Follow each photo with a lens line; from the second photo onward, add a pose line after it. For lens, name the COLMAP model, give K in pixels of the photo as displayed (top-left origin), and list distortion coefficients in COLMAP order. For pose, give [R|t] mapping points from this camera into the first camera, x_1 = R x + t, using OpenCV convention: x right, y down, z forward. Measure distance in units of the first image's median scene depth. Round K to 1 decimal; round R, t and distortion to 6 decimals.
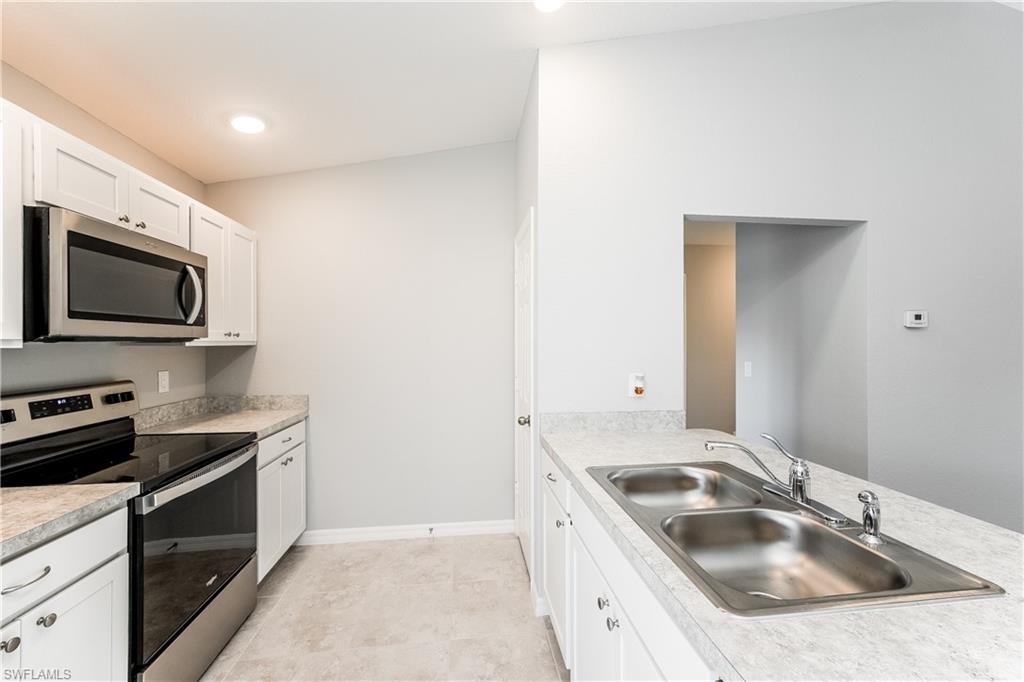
lens RADIAL K [[407.5, 0, 511.3], [0, 407.5, 346.6], [0, 0, 1]] dist [0.000814, 0.001006]
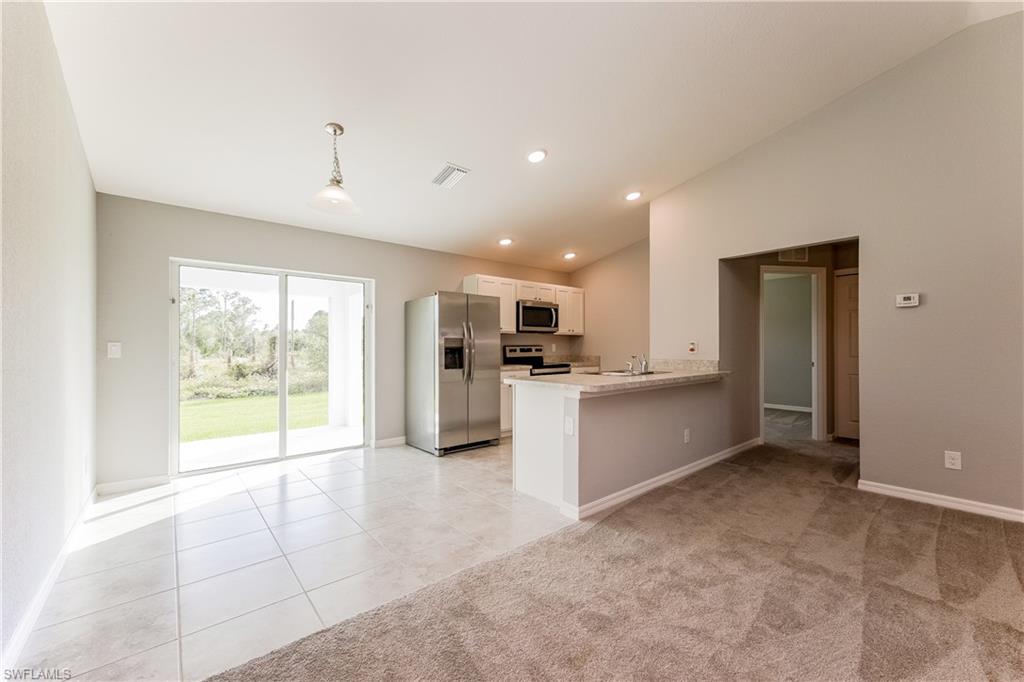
lens RADIAL K [[407.5, 0, 519.9], [0, 407.5, 344.0], [0, 0, 1]] dist [0.000814, 0.001006]
pose [[0.557588, -0.008327, -0.830076, 1.613647], [-0.002494, 0.999928, -0.011707, 0.109483], [0.830114, 0.008598, 0.557528, -0.922996]]
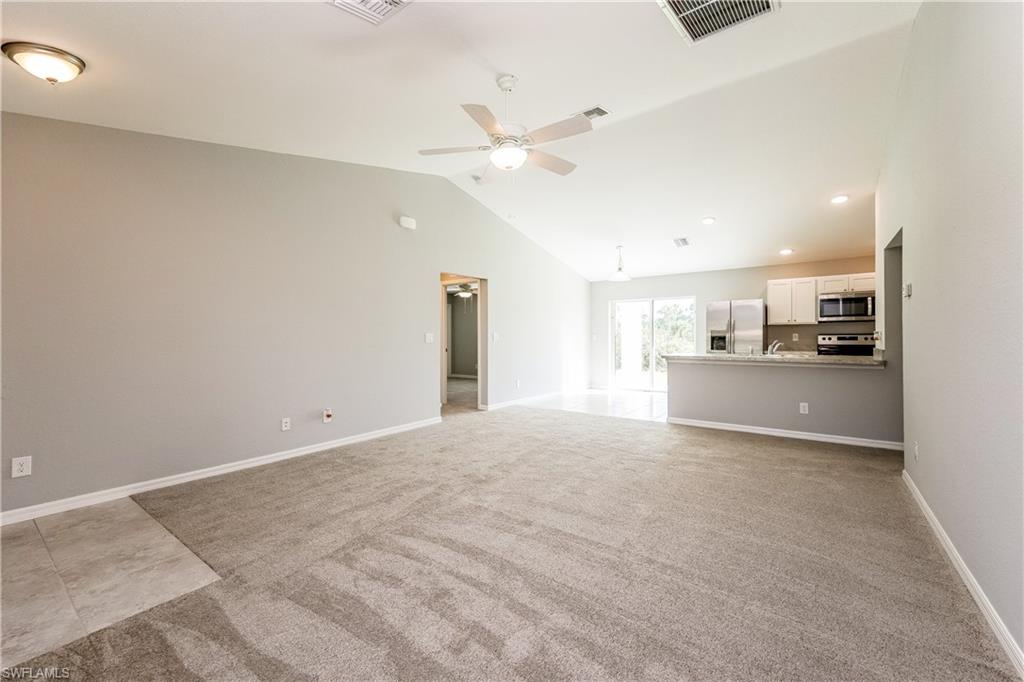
lens RADIAL K [[407.5, 0, 513.4], [0, 407.5, 338.2], [0, 0, 1]] dist [0.000814, 0.001006]
pose [[-0.683692, 0.009761, -0.729705, 3.304644], [0.002495, 0.999936, 0.011039, 0.074801], [0.729766, 0.005727, -0.683673, 1.114003]]
